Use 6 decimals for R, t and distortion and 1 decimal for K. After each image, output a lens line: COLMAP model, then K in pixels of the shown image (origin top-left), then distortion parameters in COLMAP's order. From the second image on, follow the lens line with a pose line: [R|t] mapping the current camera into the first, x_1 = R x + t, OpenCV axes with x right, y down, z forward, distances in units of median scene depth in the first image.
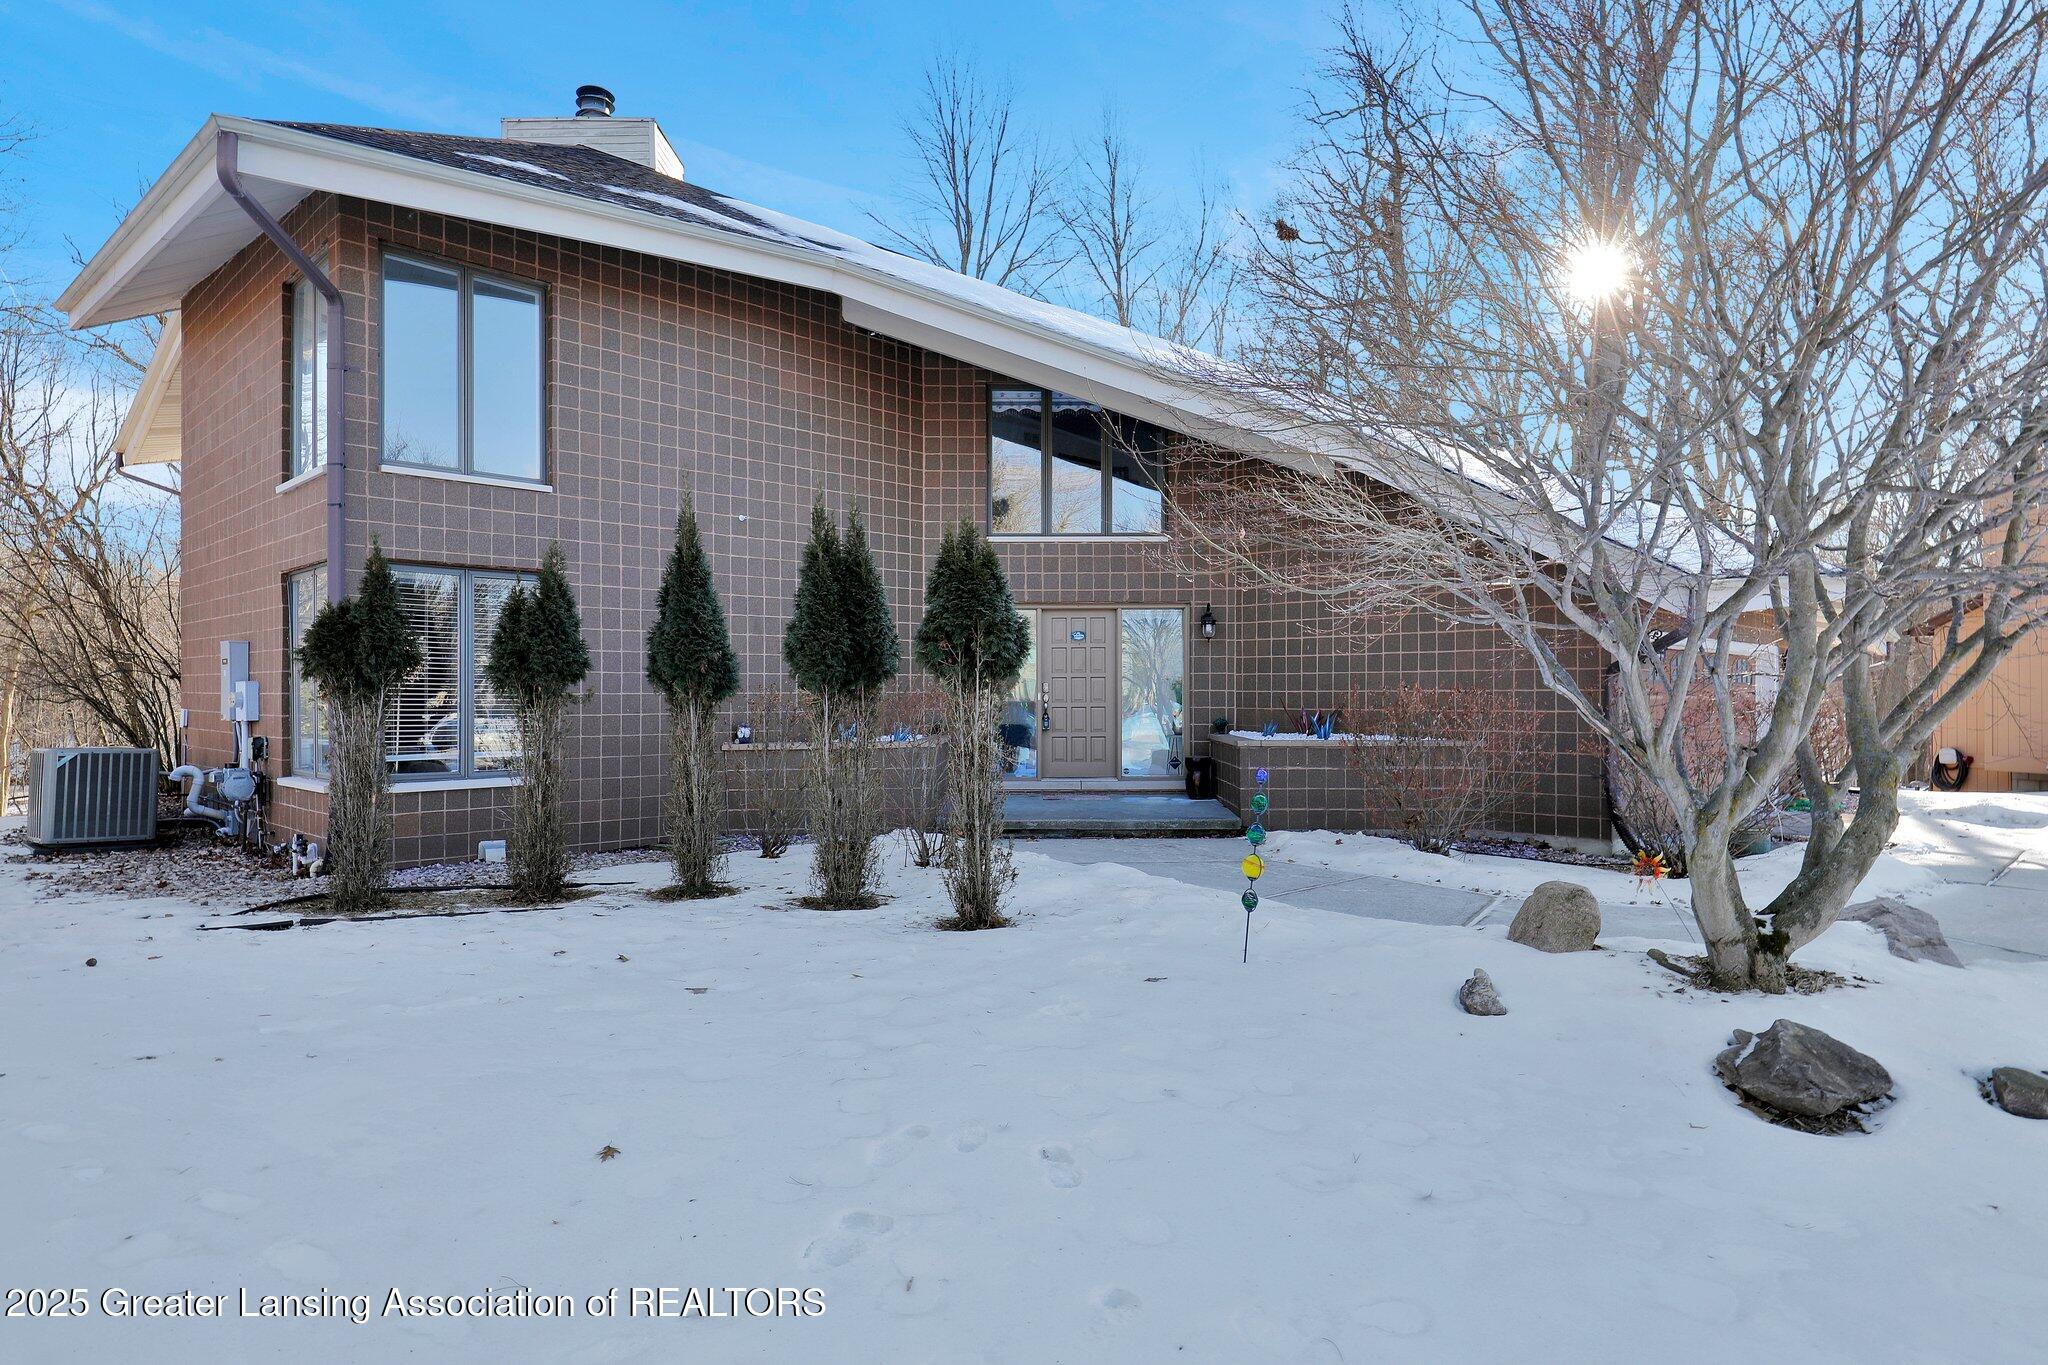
lens RADIAL K [[1182.7, 0, 1035.0], [0, 1182.7, 694.0], [0, 0, 1]] dist [0.006096, 0.000452]
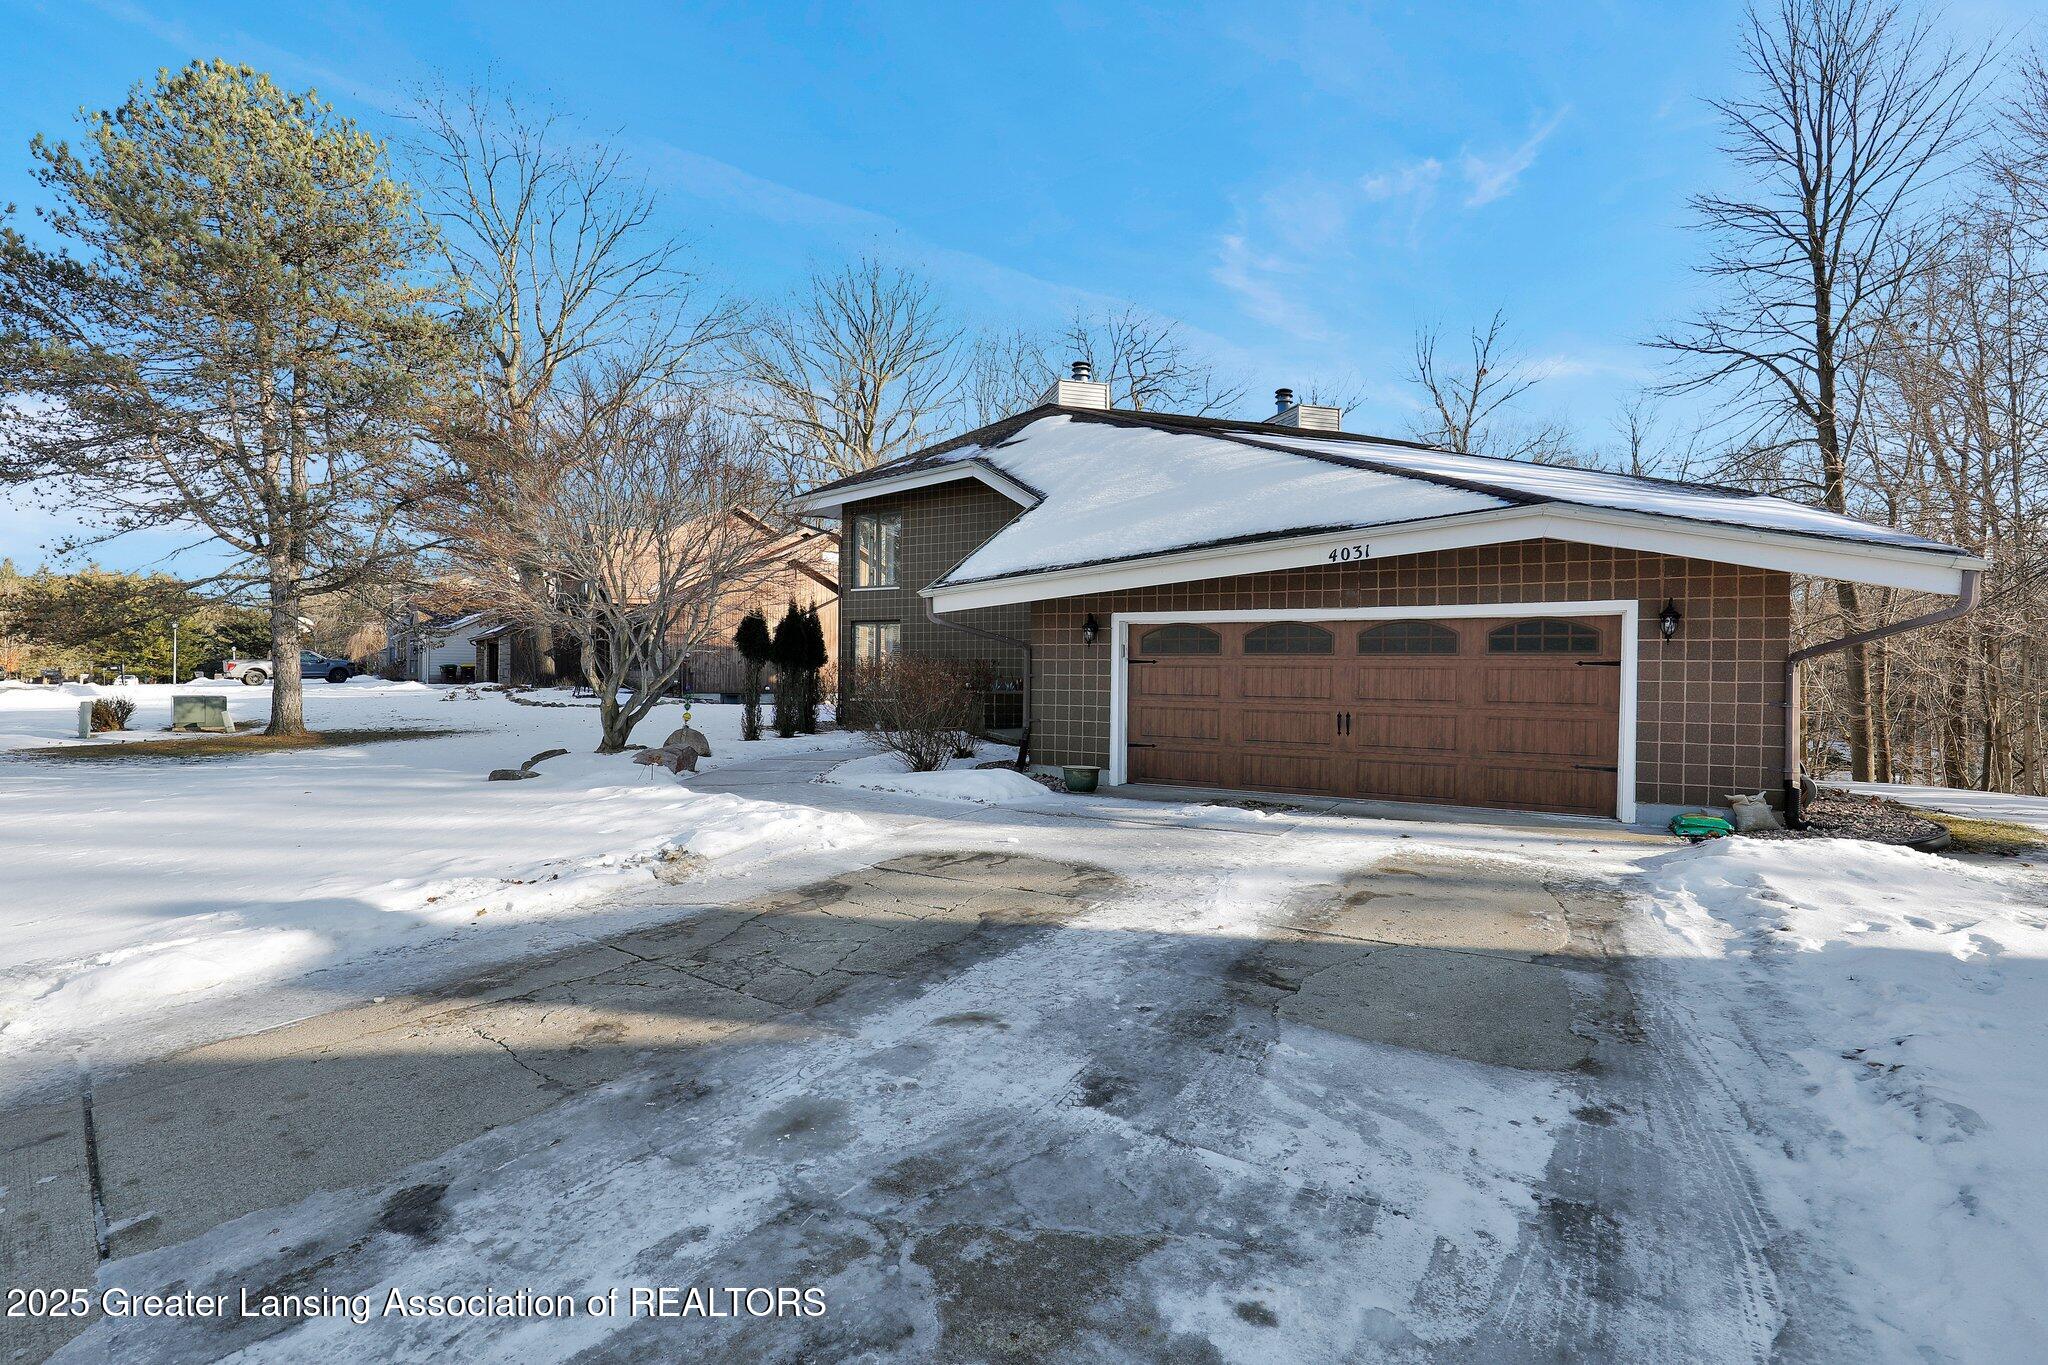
lens RADIAL K [[941.3, 0, 990.9], [0, 941.3, 668.2], [0, 0, 1]] dist [-0.004356, 0.000604]
pose [[0.230126, 0.004439, -0.973151, 1.259047], [-0.005496, 0.999980, 0.003262, -0.004632], [0.973145, 0.004597, 0.230146, 0.556118]]
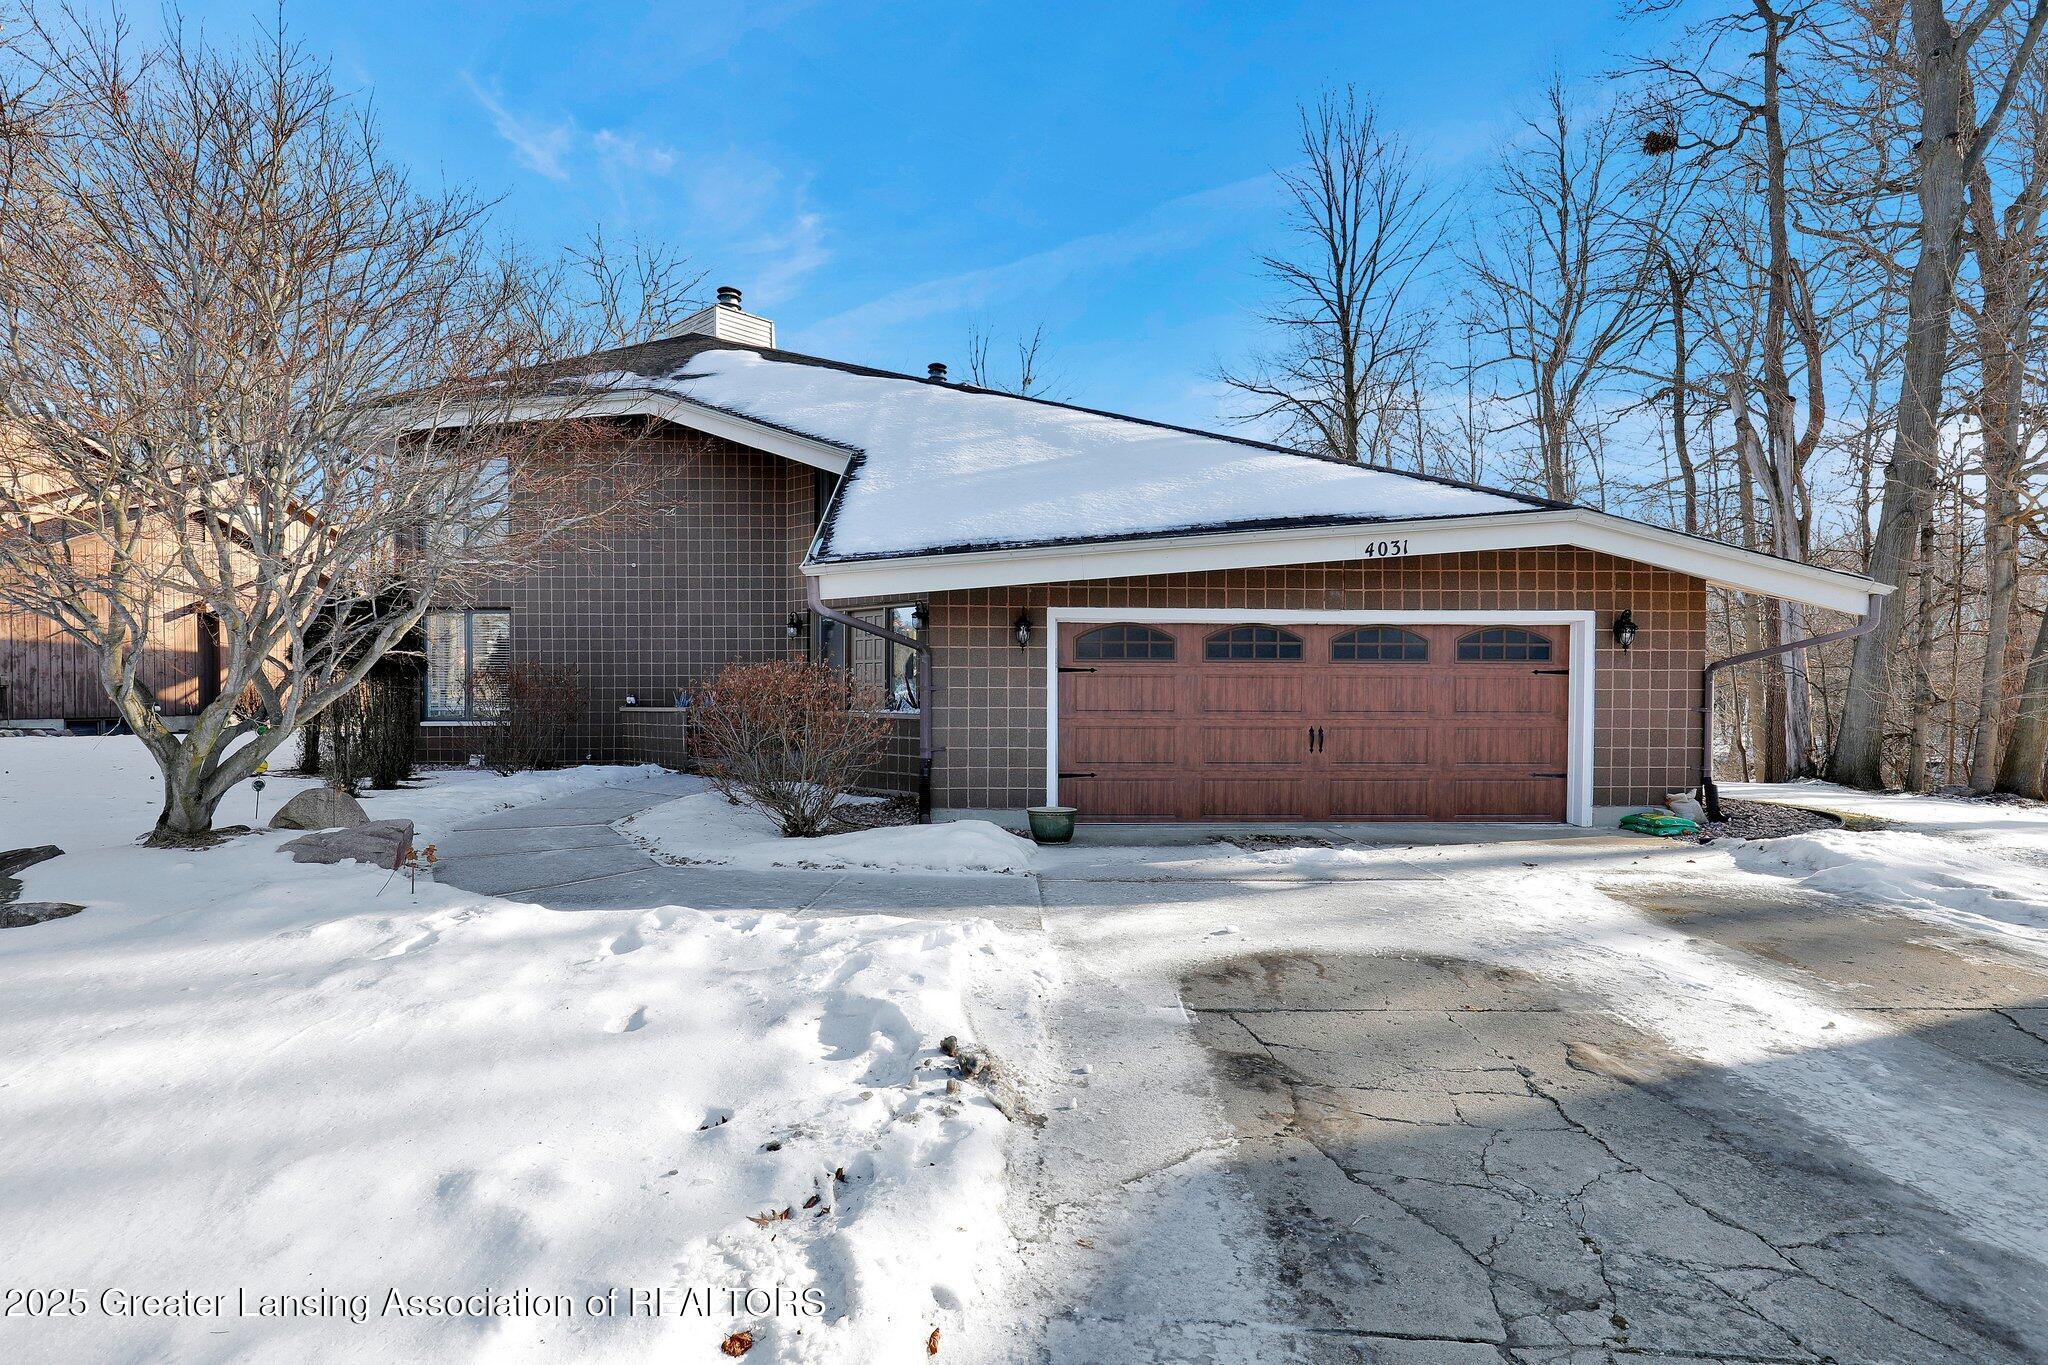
lens RADIAL K [[1022.3, 0, 1023.7], [0, 1022.3, 688.9], [0, 0, 1]] dist [0.000342, 0.000476]
pose [[0.715973, 0.014564, -0.697976, 0.950644], [-0.003906, 0.999850, 0.016855, -0.007142], [0.698117, -0.009341, 0.715923, 0.334230]]
